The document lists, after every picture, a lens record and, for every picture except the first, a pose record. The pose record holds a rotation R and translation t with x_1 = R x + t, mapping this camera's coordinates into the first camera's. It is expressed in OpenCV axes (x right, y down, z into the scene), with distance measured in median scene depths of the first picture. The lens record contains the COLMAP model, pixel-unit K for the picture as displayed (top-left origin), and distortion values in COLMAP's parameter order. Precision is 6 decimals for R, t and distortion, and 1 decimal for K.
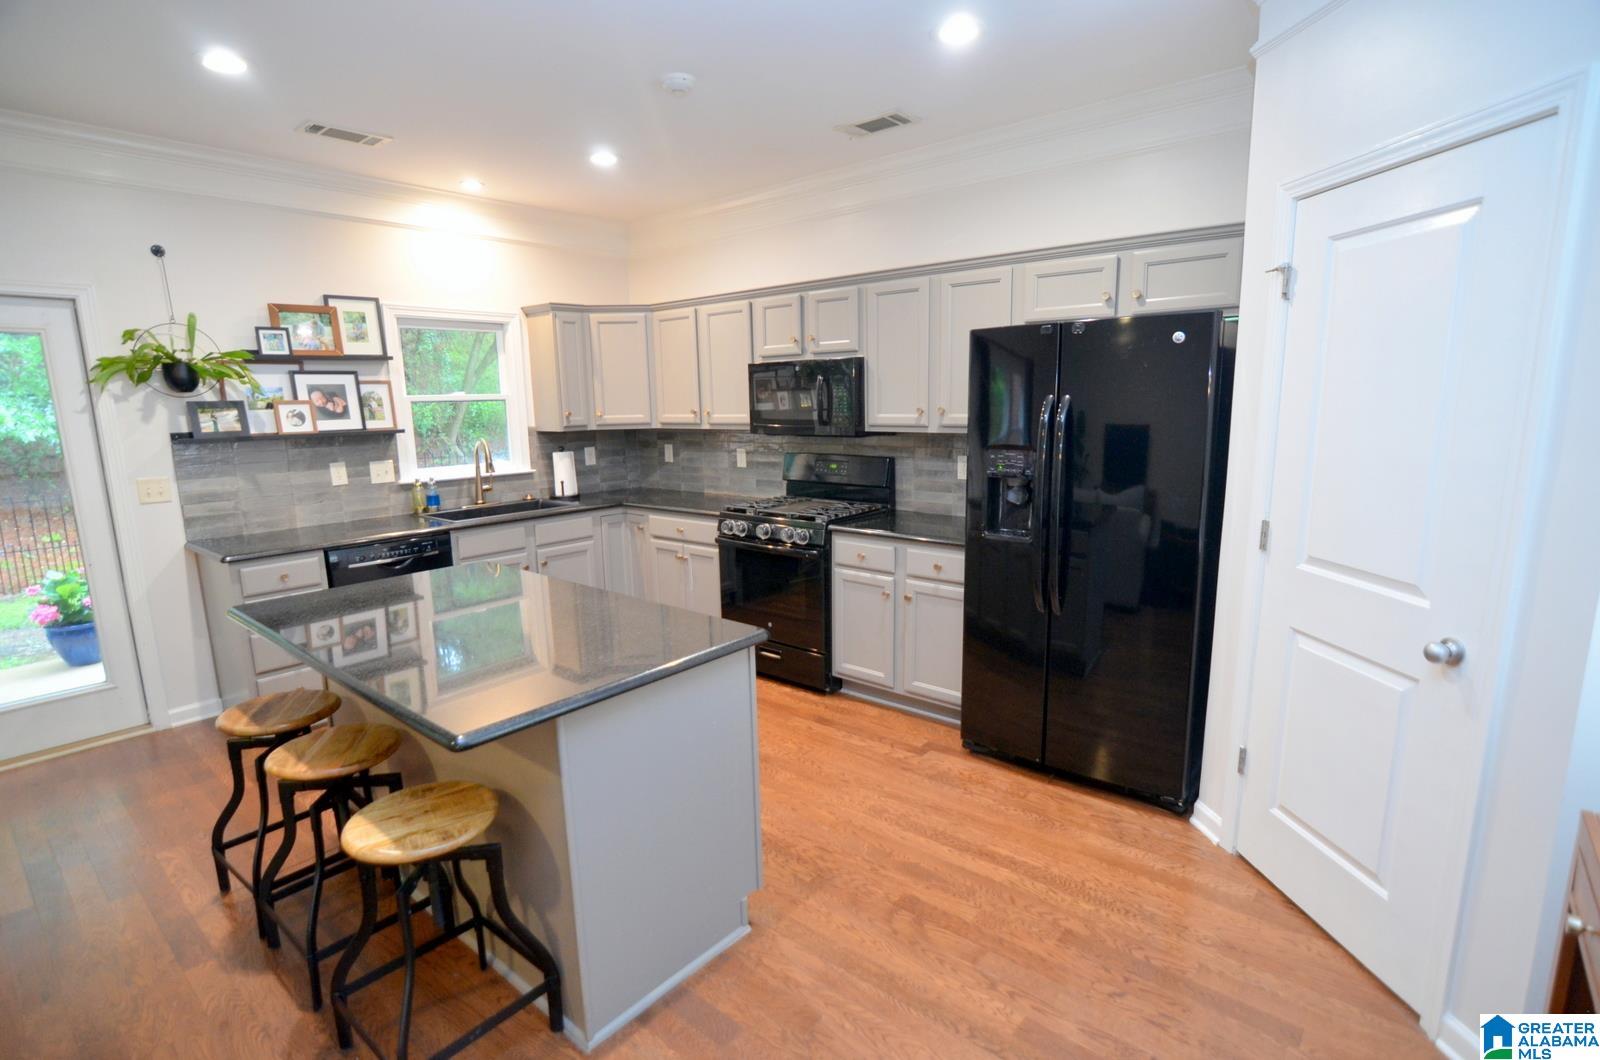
lens RADIAL K [[790.0, 0, 807.1], [0, 790.0, 545.8], [0, 0, 1]] dist [-0.023578, 0.000435]
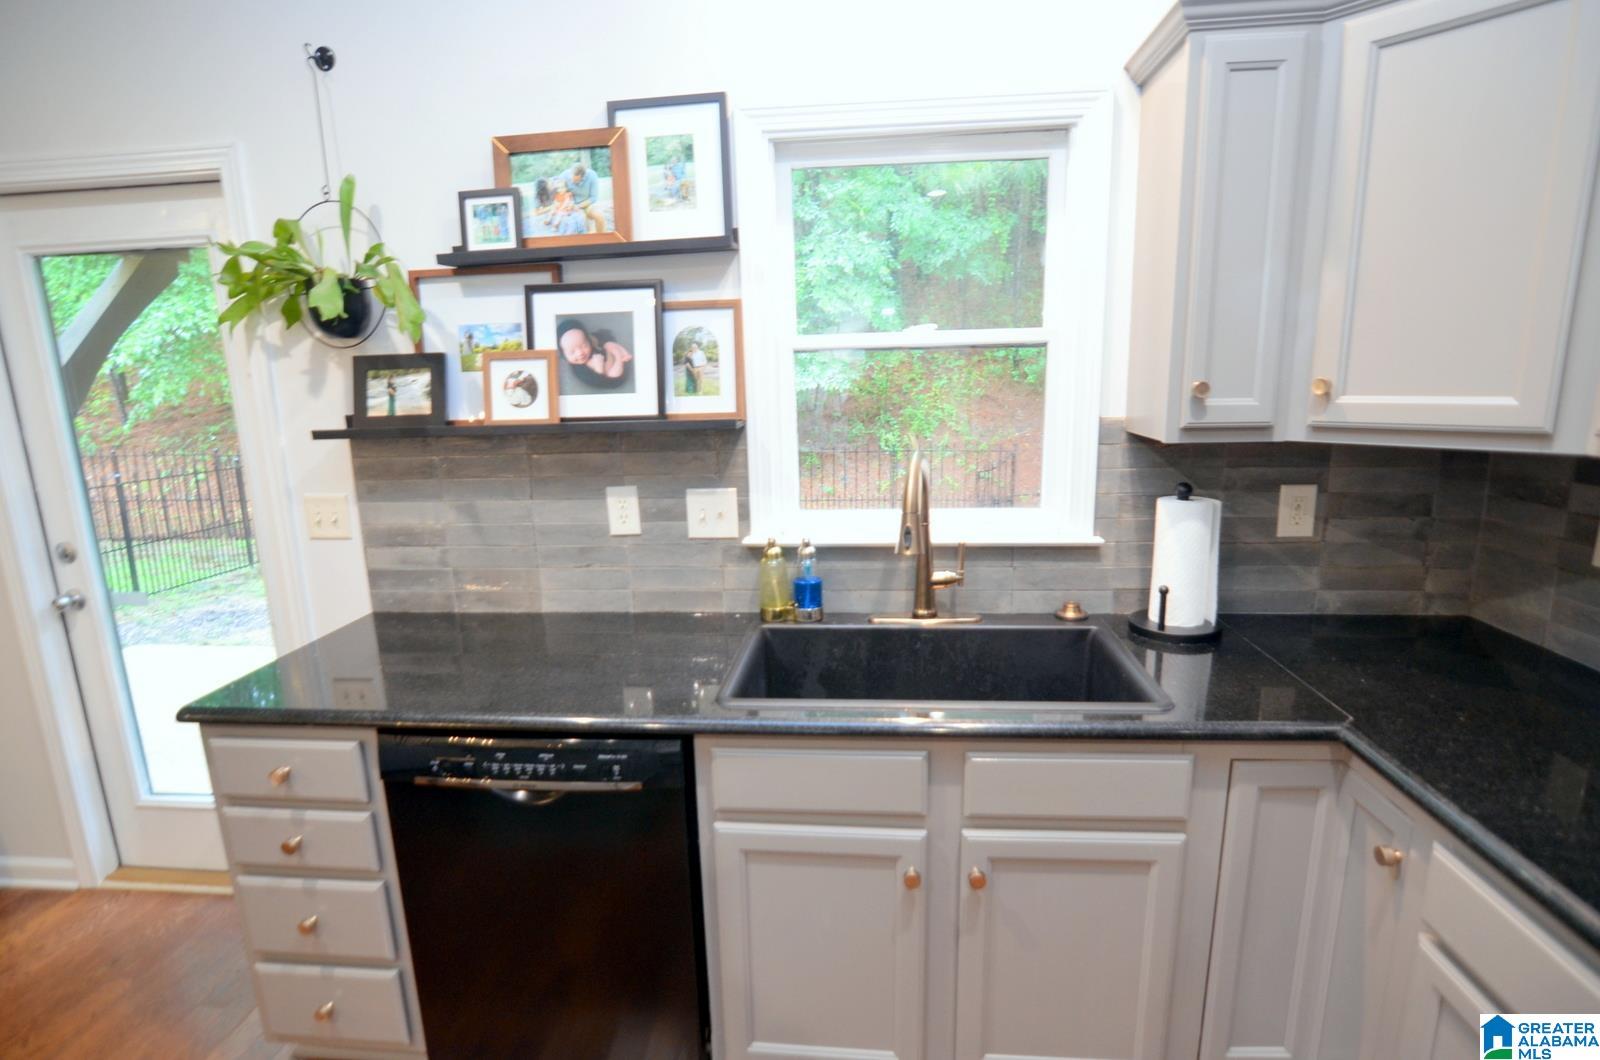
lens RADIAL K [[790.0, 0, 807.1], [0, 790.0, 545.8], [0, 0, 1]] dist [-0.023578, 0.000435]
pose [[0.567827, 0.179183, -0.803409, -0.161503], [-0.134986, 0.983077, 0.123850, -0.146645], [0.812005, 0.038124, 0.582404, 0.833077]]
